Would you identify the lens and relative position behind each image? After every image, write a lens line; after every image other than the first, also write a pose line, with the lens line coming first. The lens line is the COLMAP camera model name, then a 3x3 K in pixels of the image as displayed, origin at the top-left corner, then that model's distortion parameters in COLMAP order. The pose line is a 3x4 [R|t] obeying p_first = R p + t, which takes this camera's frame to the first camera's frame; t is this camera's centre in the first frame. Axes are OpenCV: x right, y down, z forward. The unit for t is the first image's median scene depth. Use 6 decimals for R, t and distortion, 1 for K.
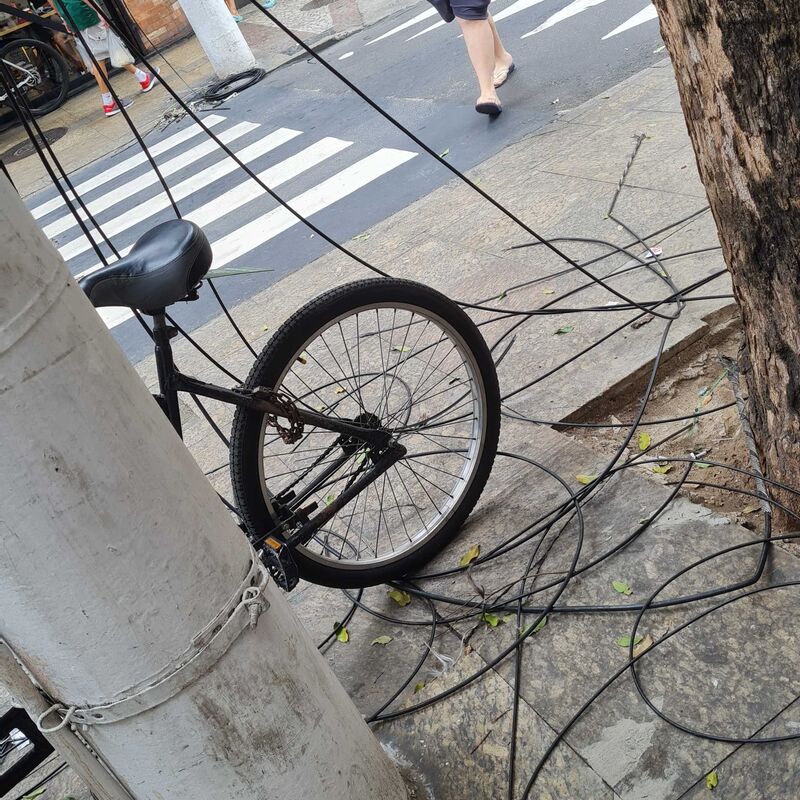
lens RADIAL K [[1055.9, 0, 400.0], [0, 1055.9, 400.0], [0, 0, 1]] dist [0.044294, 0.015278]
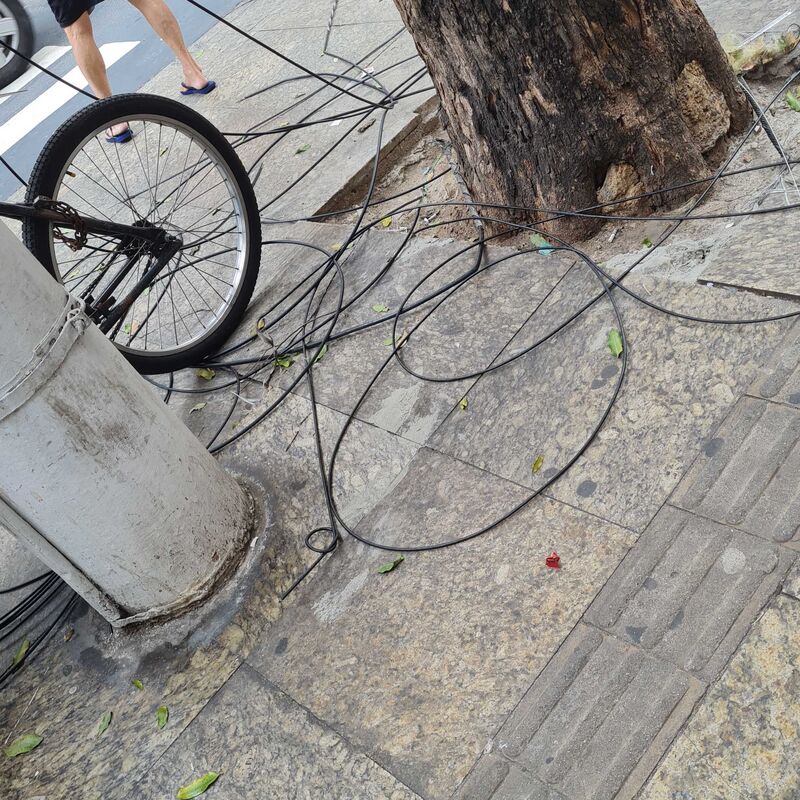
lens RADIAL K [[1055.9, 0, 400.0], [0, 1055.9, 400.0], [0, 0, 1]] dist [0.044294, 0.015278]
pose [[0.958360, -0.218514, 0.183839, -0.017952], [0.205186, 0.974679, 0.088880, 0.180252], [-0.198606, -0.047458, 0.978930, -0.214396]]
